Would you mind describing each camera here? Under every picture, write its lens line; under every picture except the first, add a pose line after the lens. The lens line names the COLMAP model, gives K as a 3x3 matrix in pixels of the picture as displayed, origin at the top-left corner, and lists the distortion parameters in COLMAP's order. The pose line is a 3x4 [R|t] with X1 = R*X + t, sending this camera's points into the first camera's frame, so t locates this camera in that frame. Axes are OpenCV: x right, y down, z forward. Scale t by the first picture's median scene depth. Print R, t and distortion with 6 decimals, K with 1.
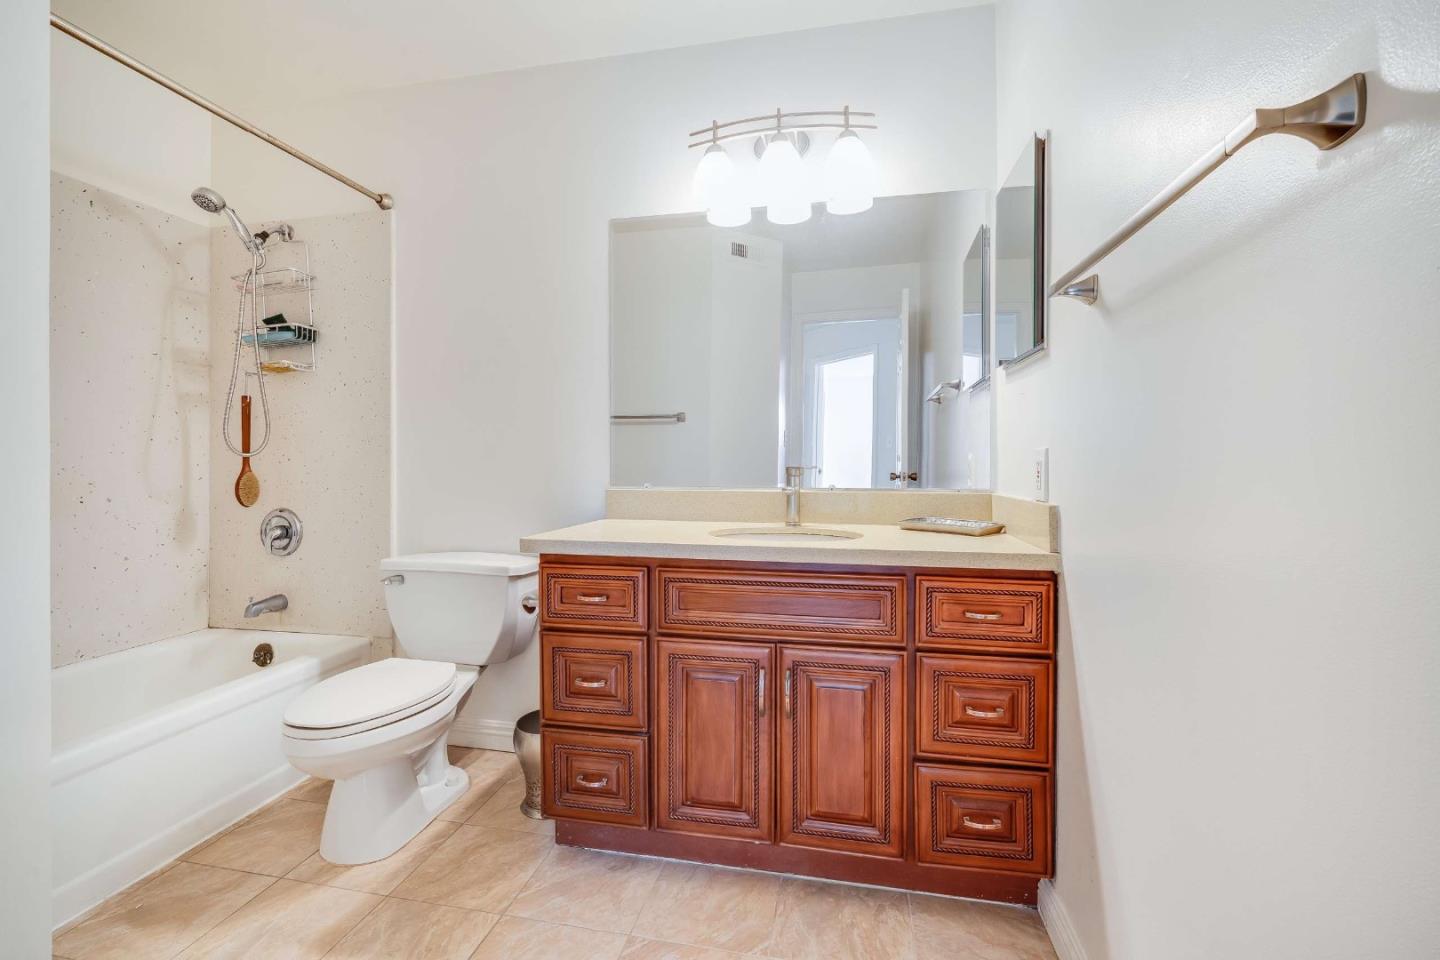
lens RADIAL K [[633.9, 0, 717.8], [0, 633.9, 472.8], [0, 0, 1]] dist [-0.013390, 0.005754]
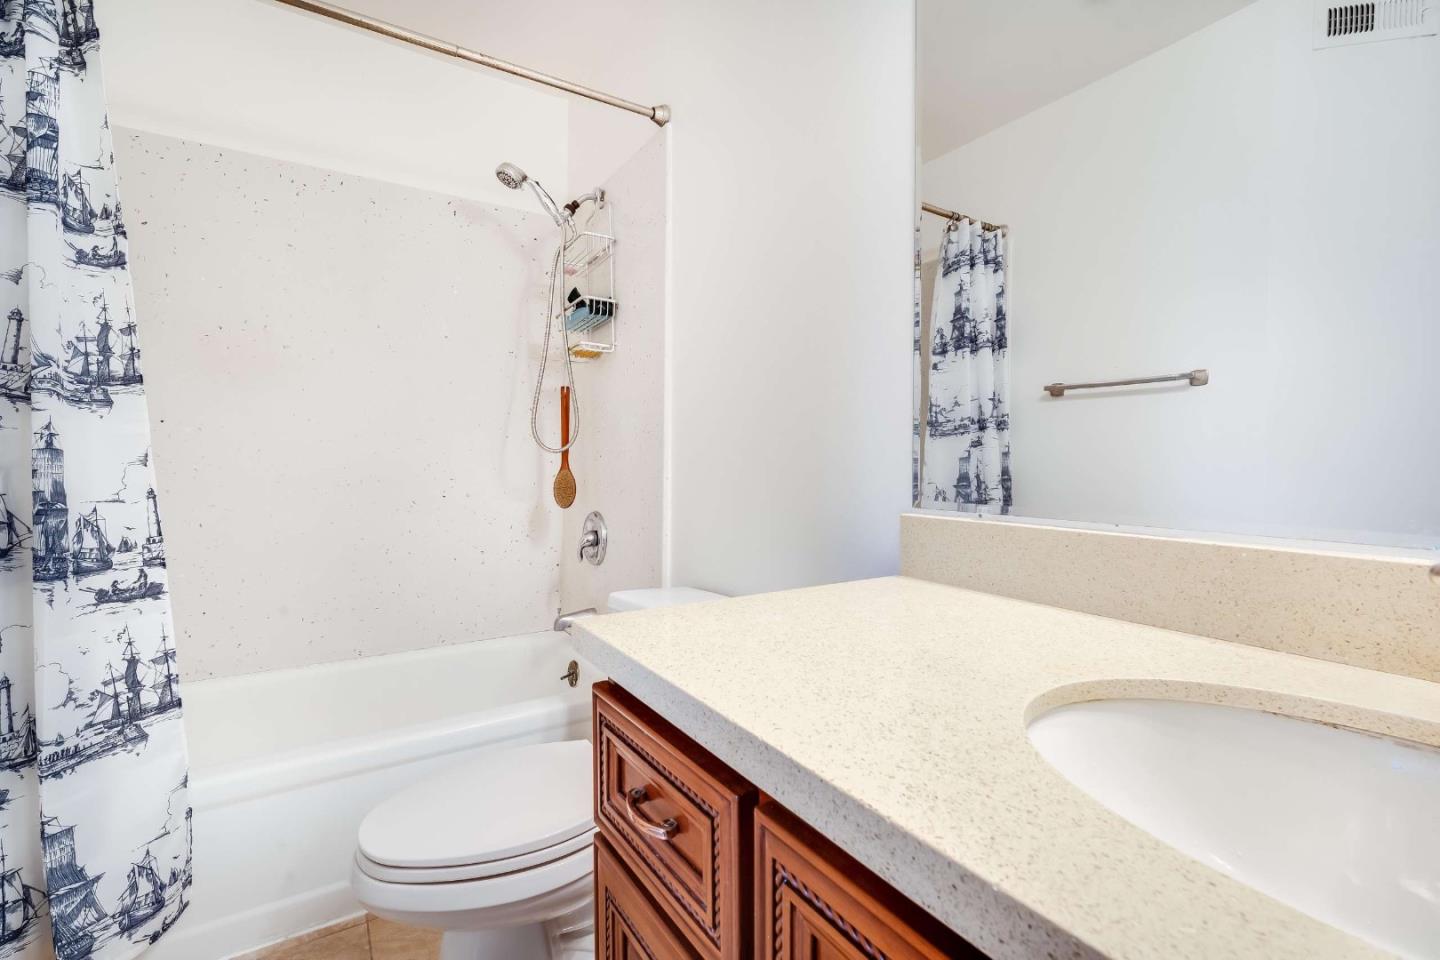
lens RADIAL K [[633.9, 0, 726.3], [0, 633.9, 467.7], [0, 0, 1]] dist [-0.013390, 0.005754]
pose [[0.705432, 0.011217, -0.708689, 0.070391], [-0.010633, 0.999930, 0.005242, -0.011485], [0.708698, 0.003838, 0.705501, 0.521122]]
